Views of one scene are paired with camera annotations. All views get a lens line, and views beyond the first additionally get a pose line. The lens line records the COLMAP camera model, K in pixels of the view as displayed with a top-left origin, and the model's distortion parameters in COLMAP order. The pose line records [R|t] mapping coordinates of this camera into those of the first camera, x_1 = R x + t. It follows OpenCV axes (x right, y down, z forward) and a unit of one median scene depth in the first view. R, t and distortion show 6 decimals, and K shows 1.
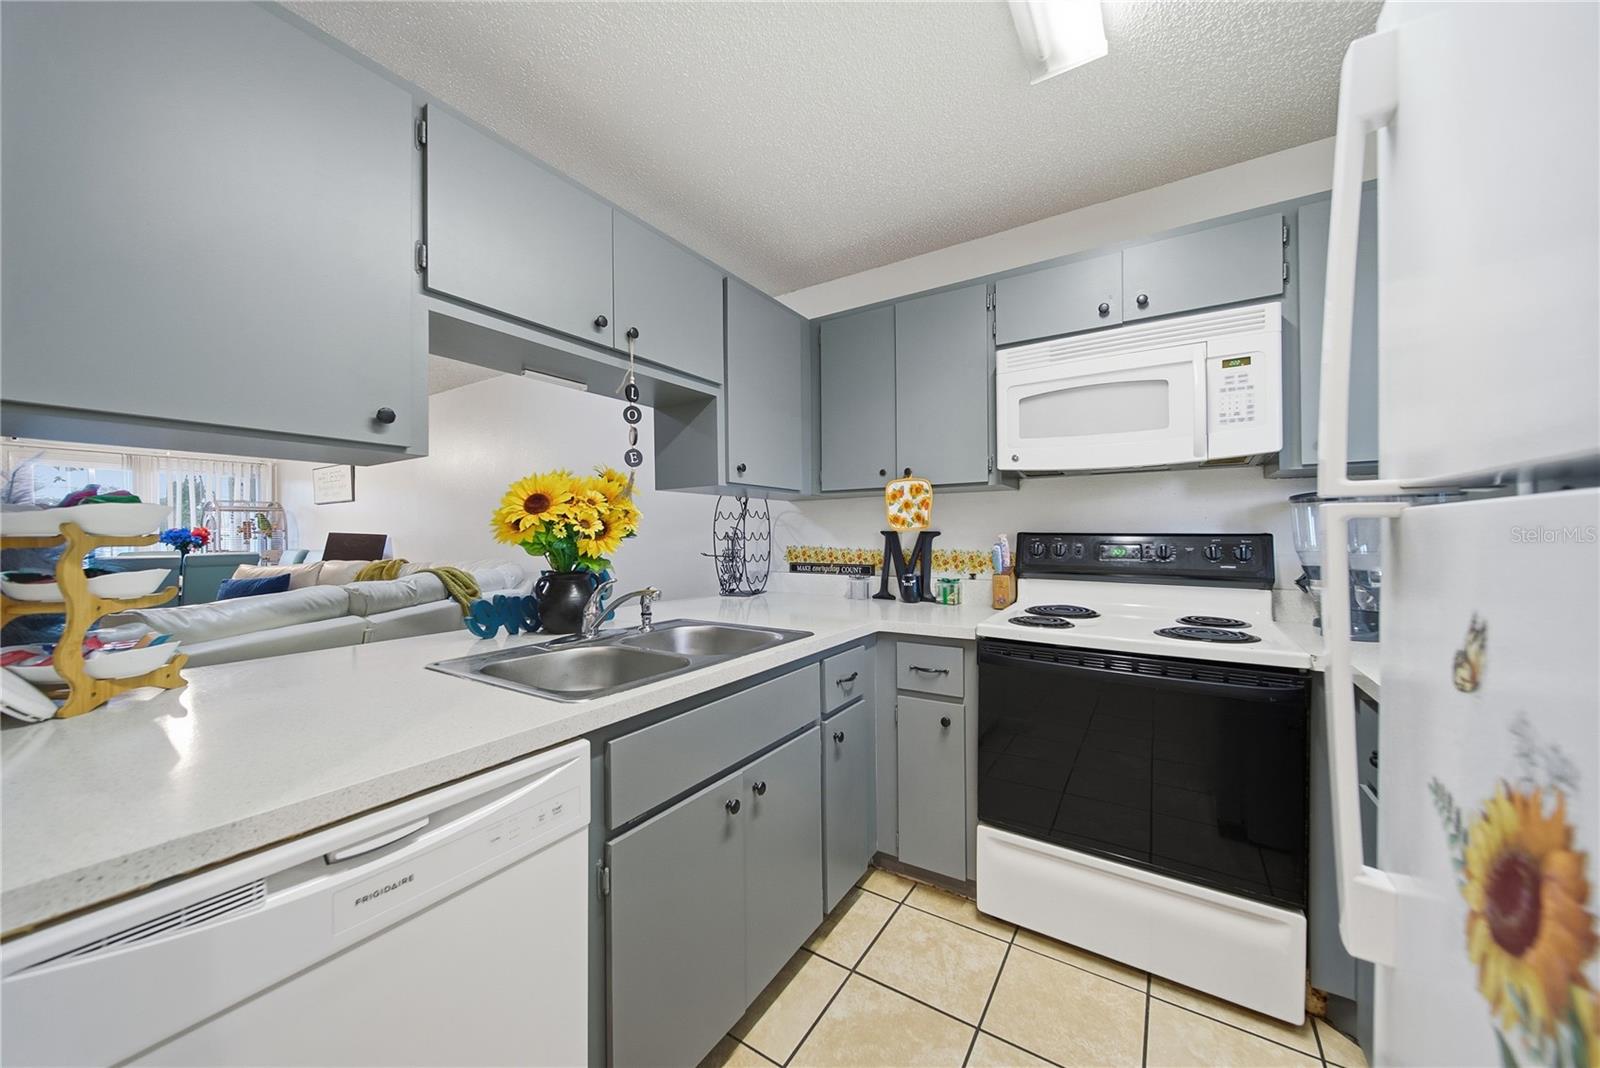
lens RADIAL K [[571.6, 0, 788.6], [0, 571.6, 536.3], [0, 0, 1]] dist [0.000386, -0.001443]
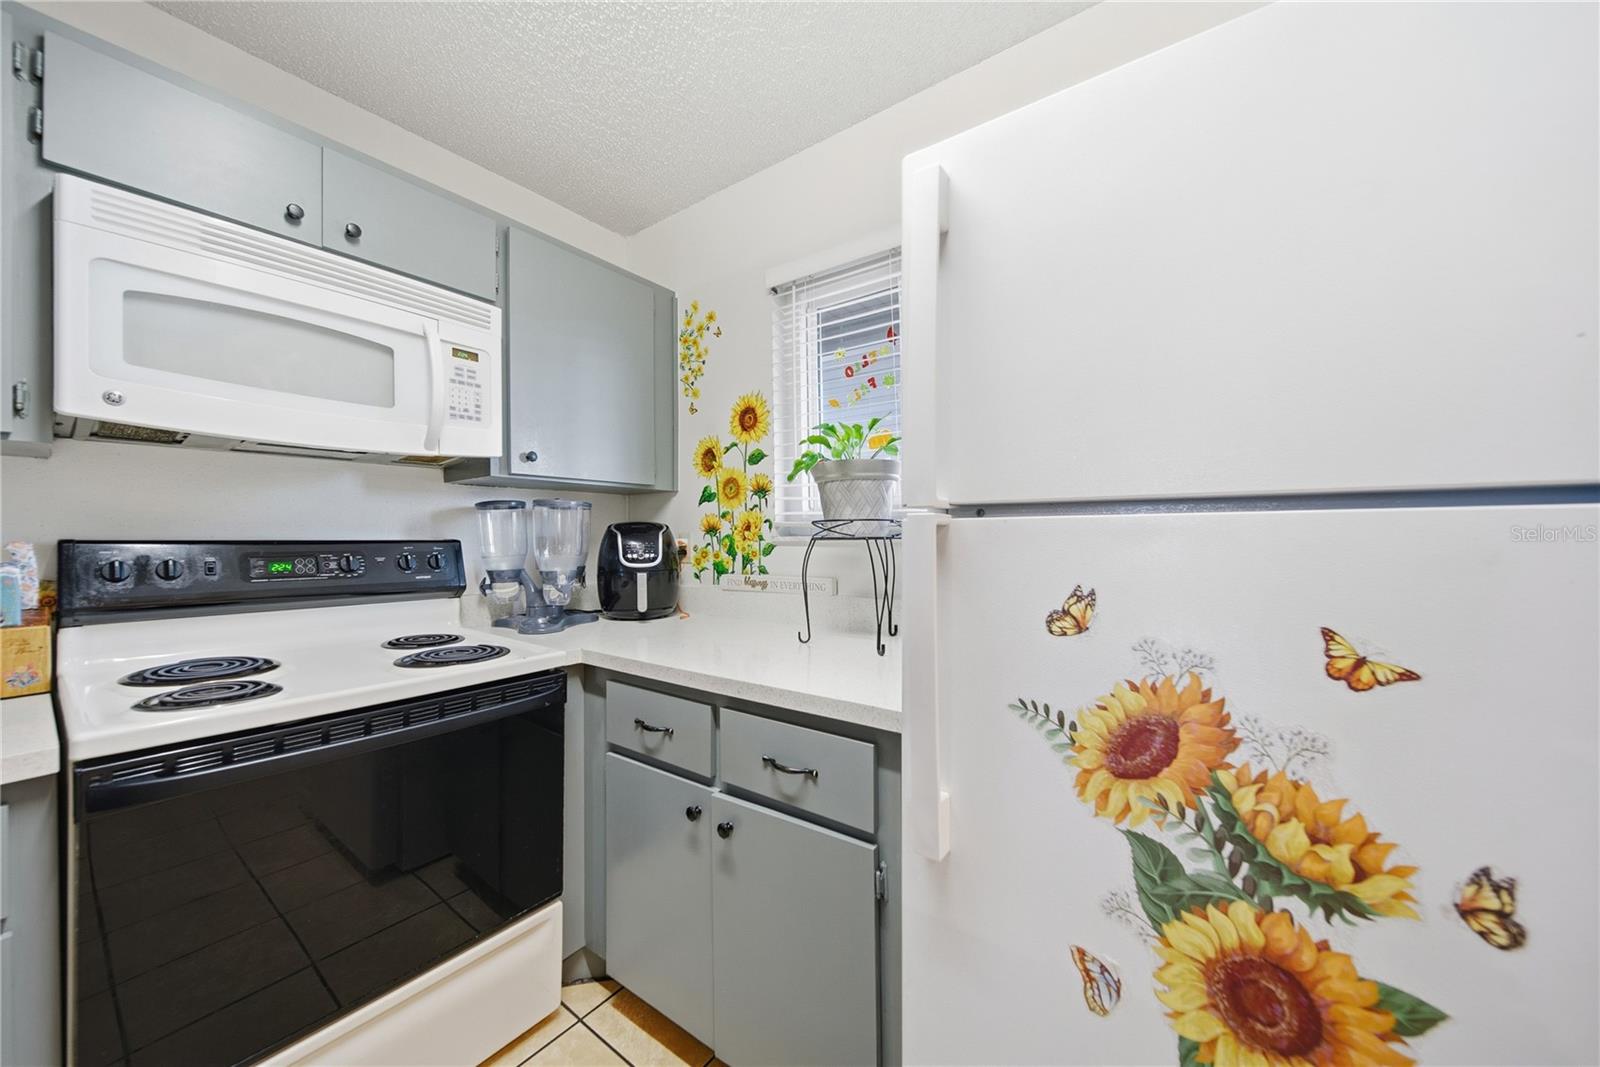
lens RADIAL K [[571.6, 0, 796.5], [0, 571.6, 535.7], [0, 0, 1]] dist [0.000386, -0.001443]
pose [[0.053184, 0.002698, 0.998581, -0.111819], [0.010649, 0.999938, -0.003268, -0.002376], [-0.998528, 0.010808, 0.053152, 0.415778]]
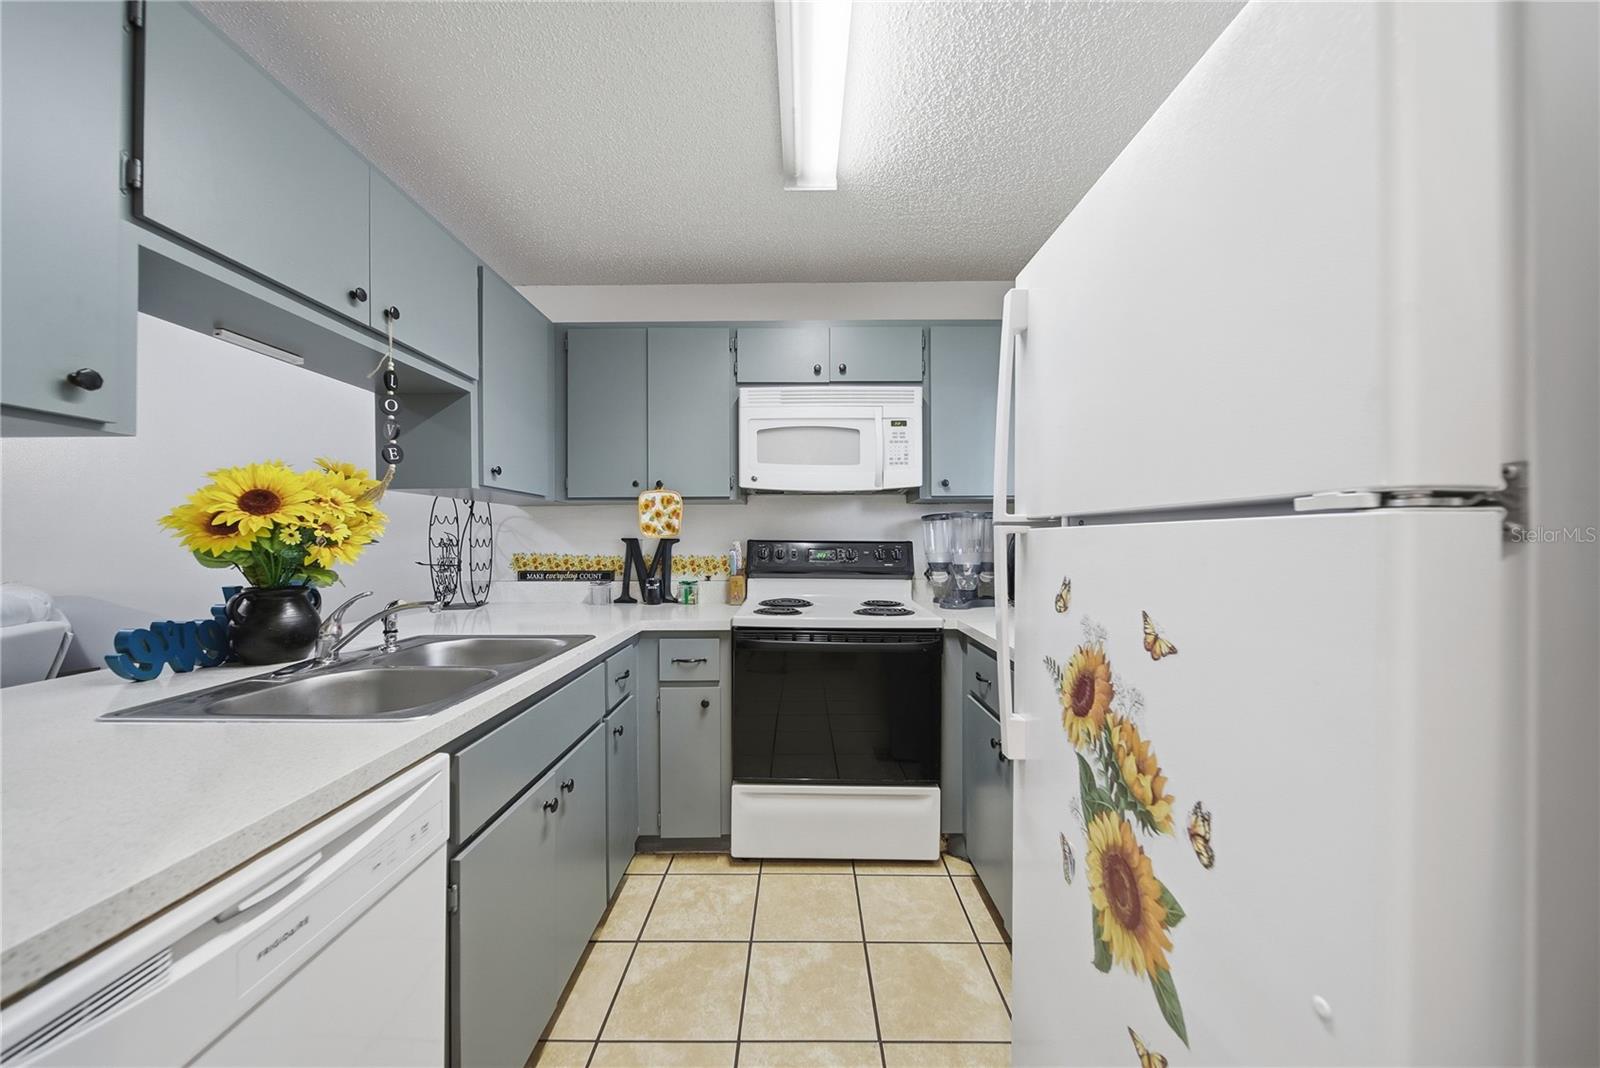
lens RADIAL K [[571.6, 0, 794.4], [0, 571.6, 542.2], [0, 0, 1]] dist [0.000386, -0.001443]
pose [[0.841174, 0.001497, 0.540763, -0.225311], [-0.000517, 0.999998, -0.001963, 0.000834], [-0.540765, 0.001371, 0.841173, -0.079375]]
